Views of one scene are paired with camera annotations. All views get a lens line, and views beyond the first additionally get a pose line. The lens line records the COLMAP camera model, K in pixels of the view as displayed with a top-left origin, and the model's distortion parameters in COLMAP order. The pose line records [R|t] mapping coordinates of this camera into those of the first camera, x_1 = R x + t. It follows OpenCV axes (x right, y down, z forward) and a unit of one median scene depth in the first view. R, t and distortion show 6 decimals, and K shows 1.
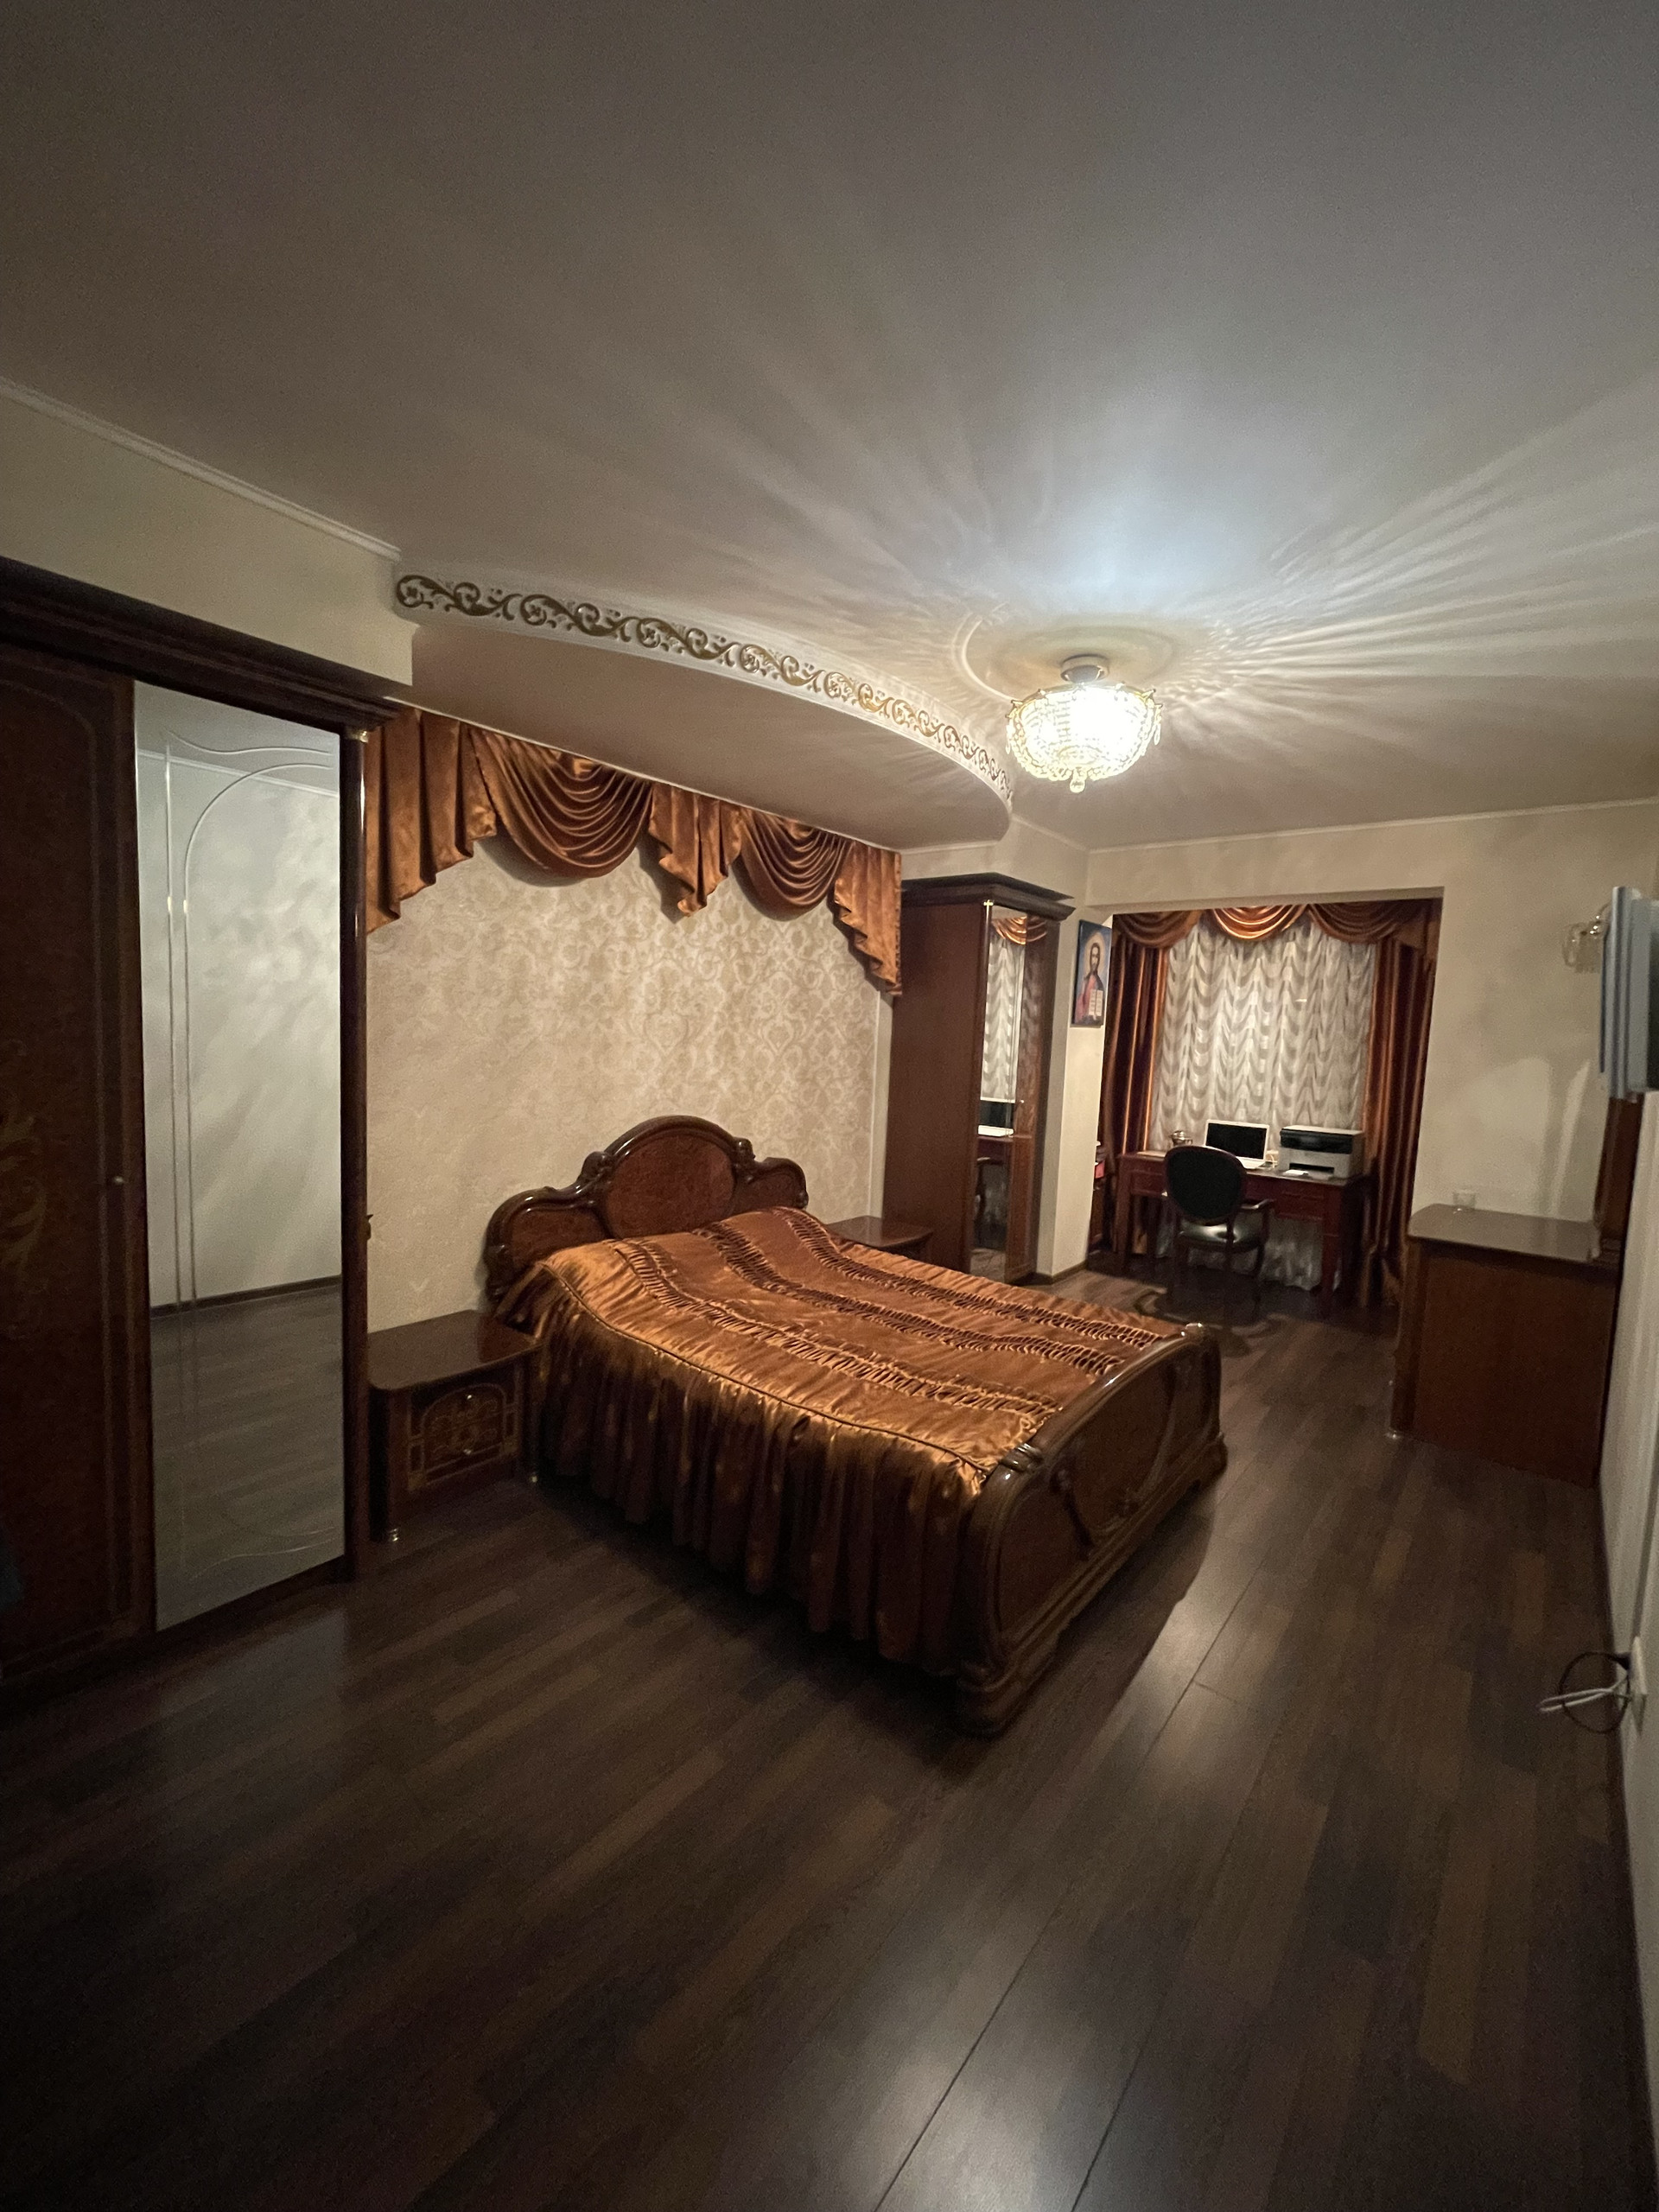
lens RADIAL K [[893.9, 0, 809.9], [0, 893.9, 1100.3], [0, 0, 1]] dist [-0.008786, -0.000018]
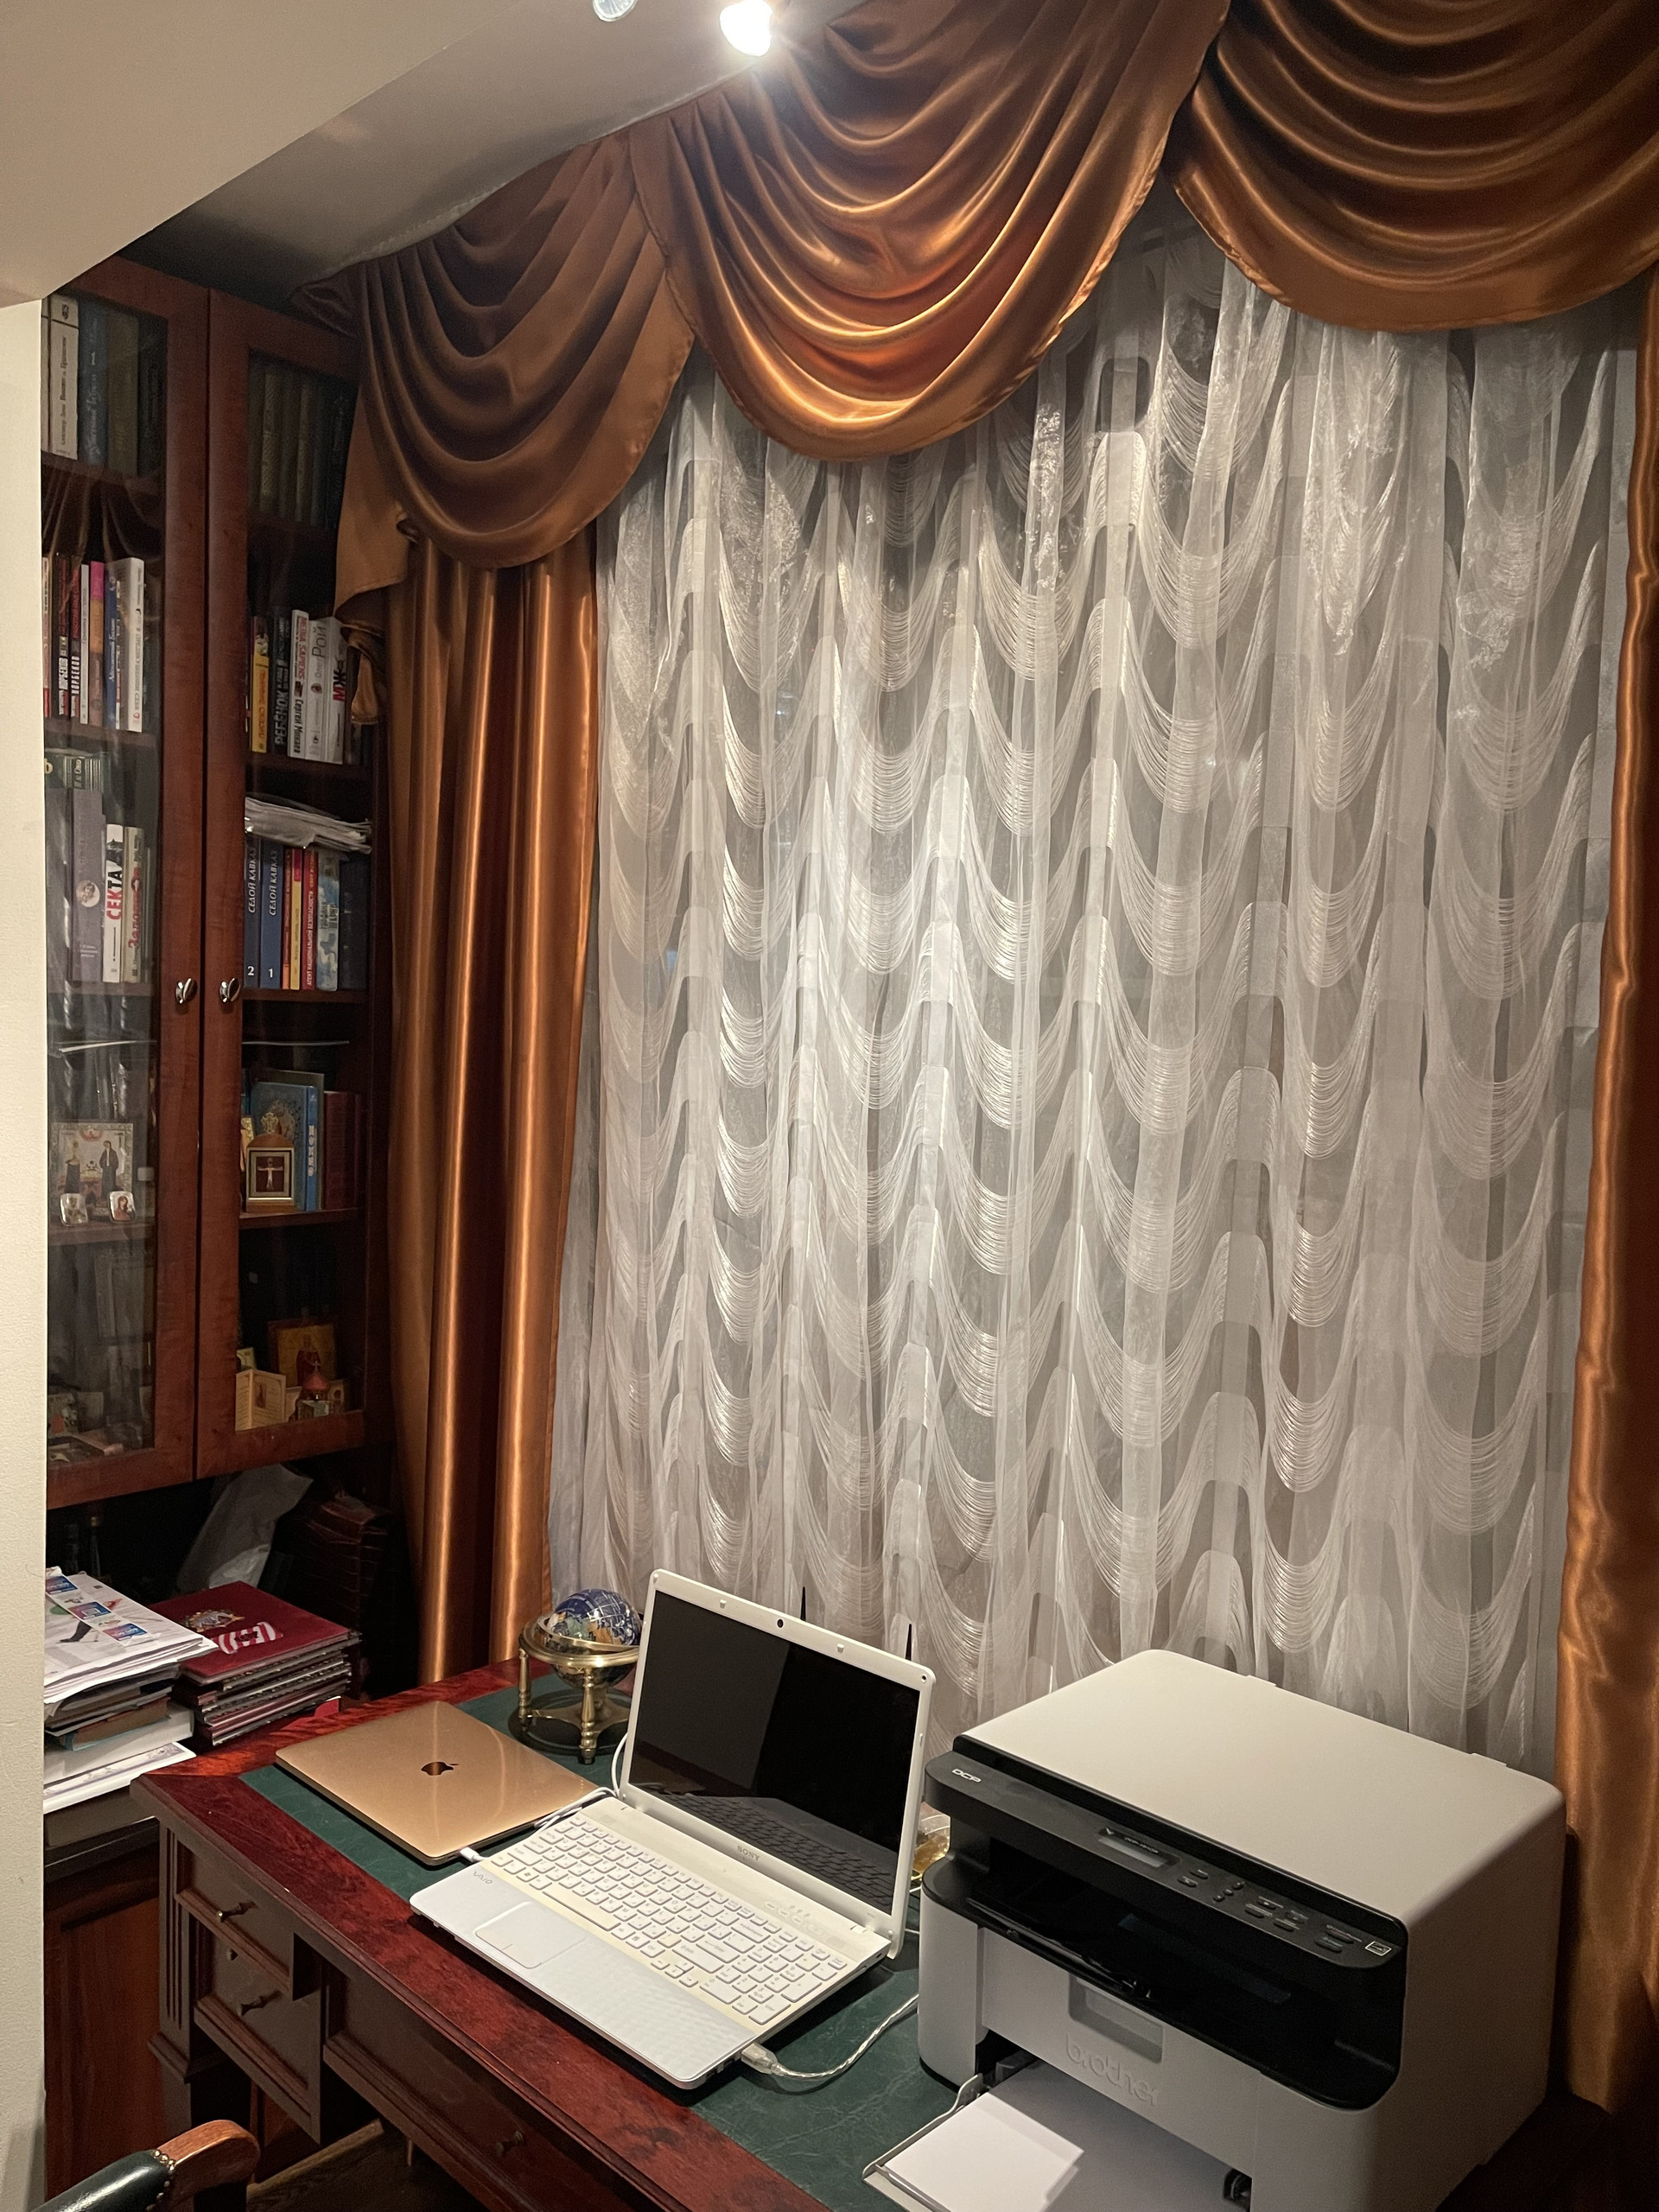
lens RADIAL K [[1676.2, 0, 817.1], [0, 1676.2, 1122.6], [0, 0, 1]] dist [0.040830, -0.023973]
pose [[0.999377, -0.002582, -0.035185, 0.673963], [0.002167, 0.999928, -0.011825, -0.076691], [0.035213, 0.011741, 0.999311, 0.966169]]
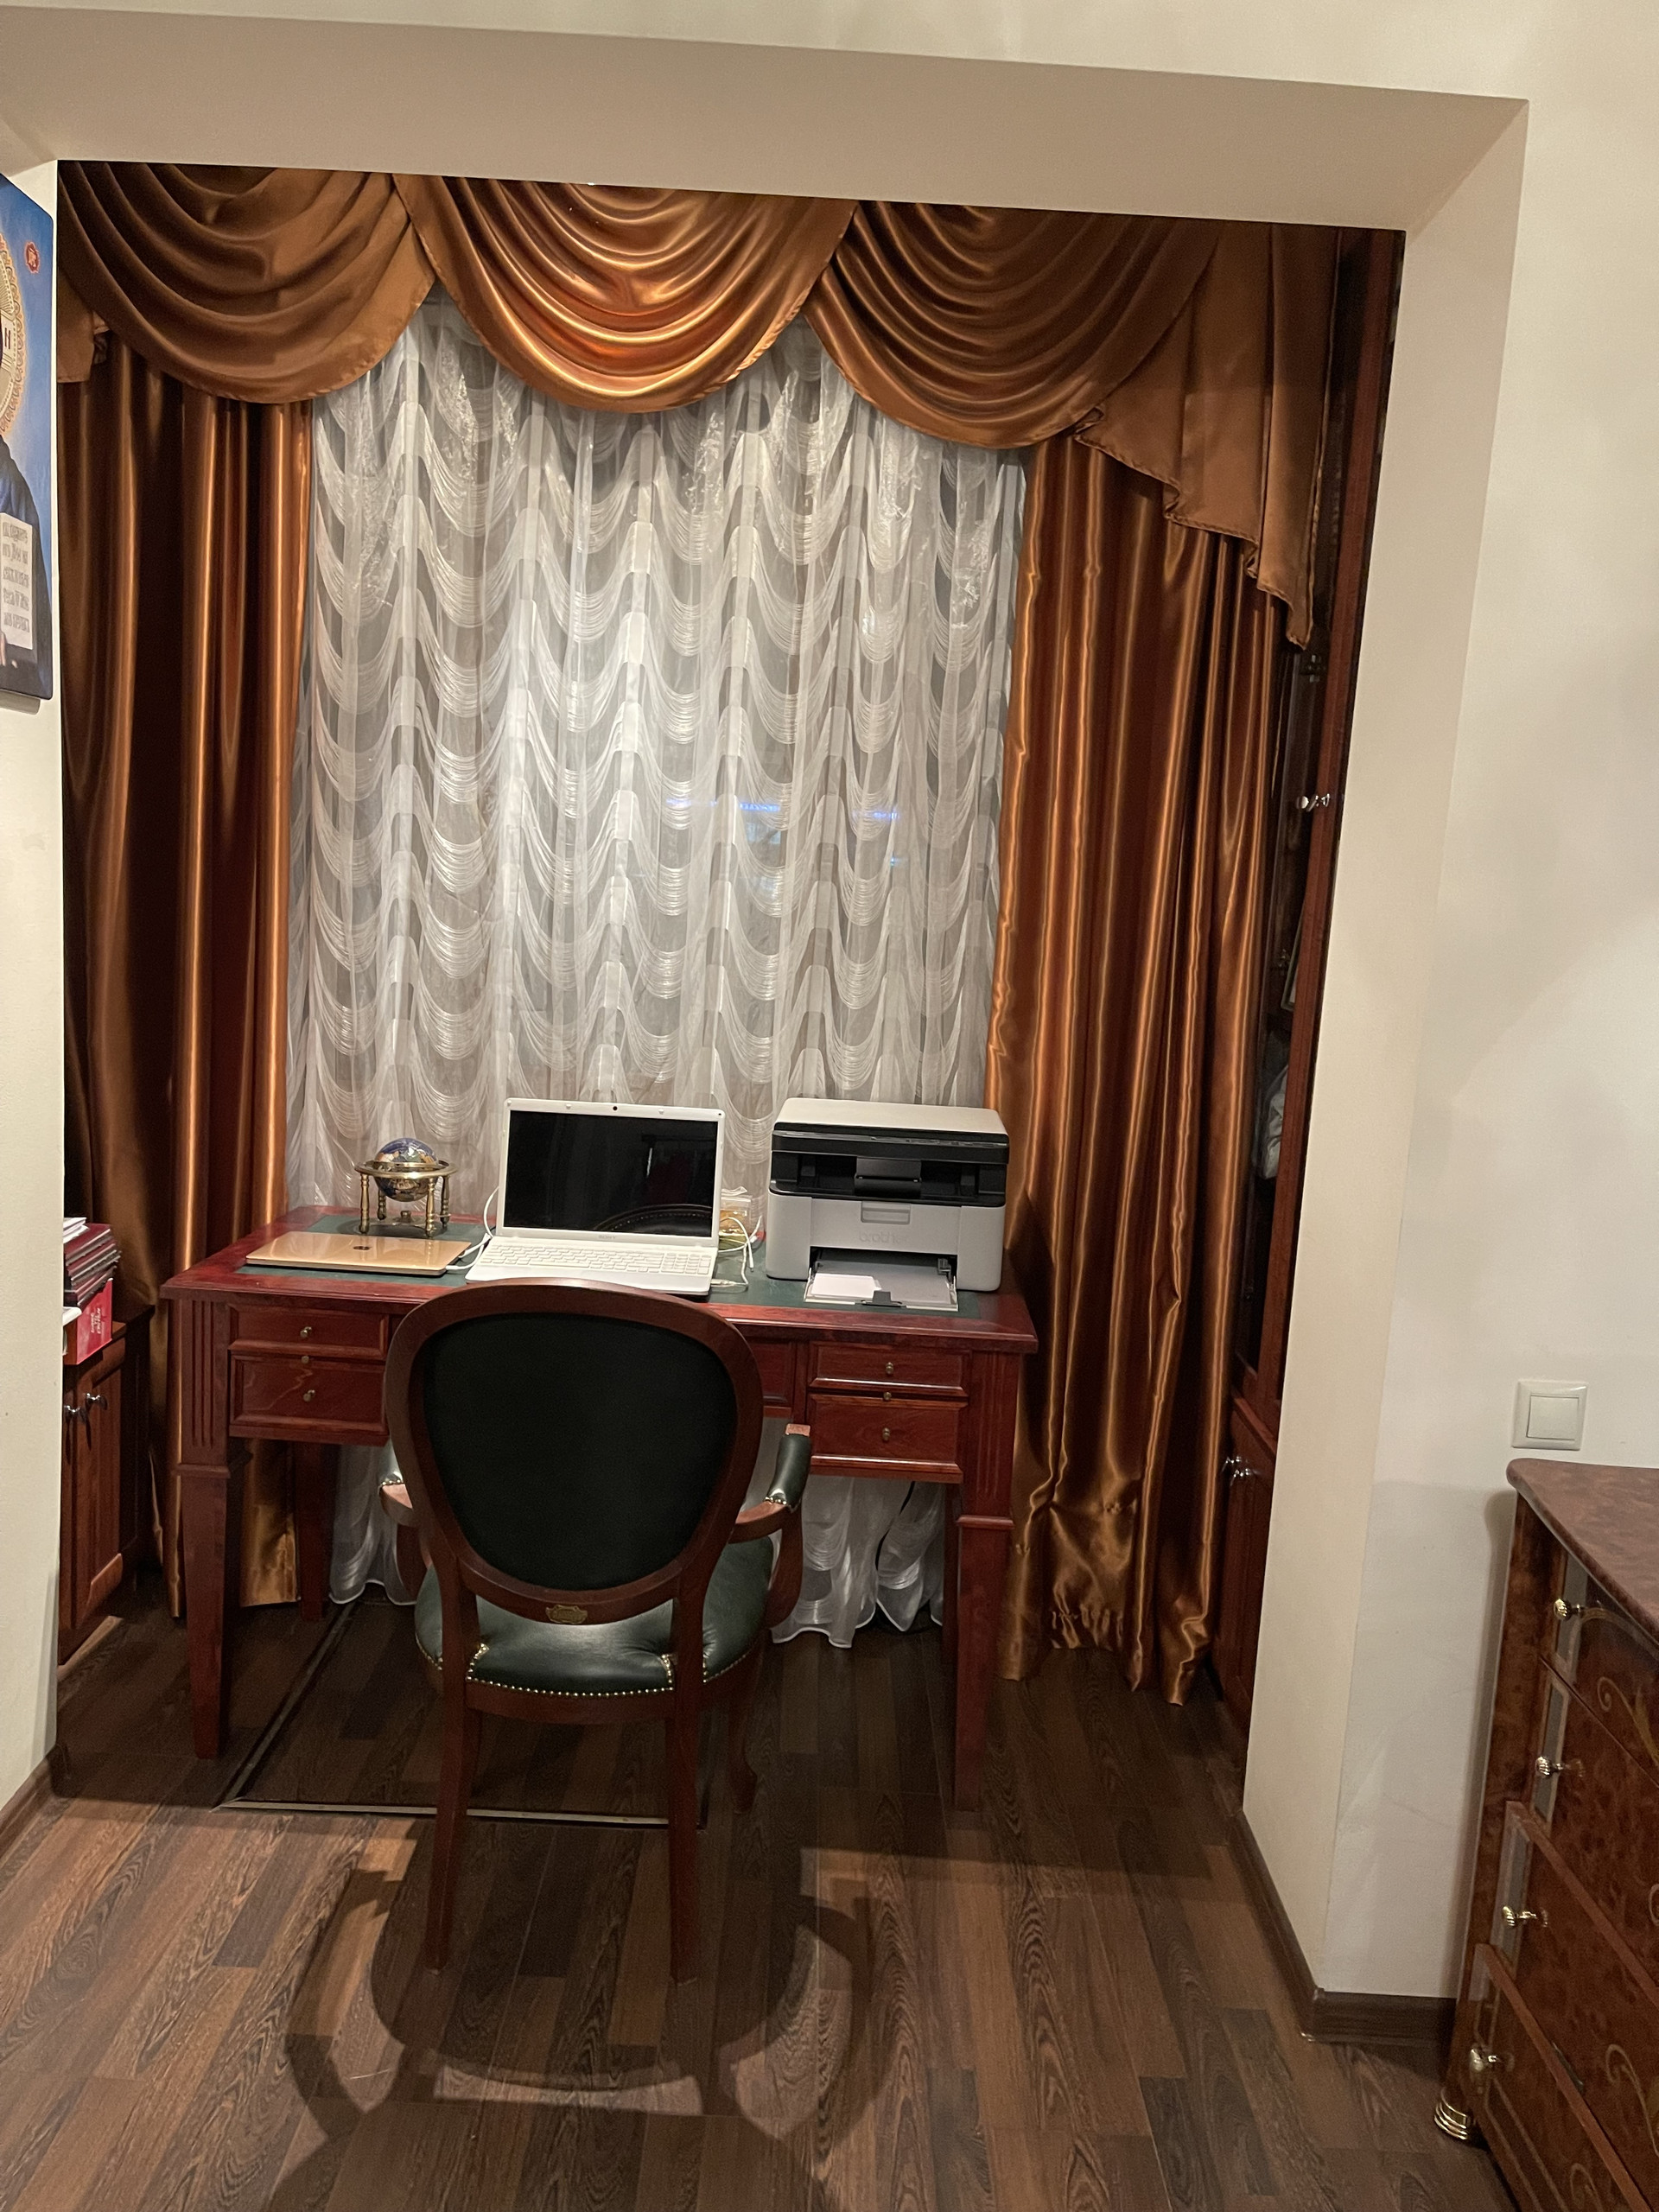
lens RADIAL K [[1676.2, 0, 829.8], [0, 1676.2, 1112.5], [0, 0, 1]] dist [0.040830, -0.023973]
pose [[0.757167, -0.087971, 0.647271, 0.276662], [0.029278, 0.994465, 0.100910, -0.029155], [-0.652565, -0.057455, 0.755551, 0.788132]]
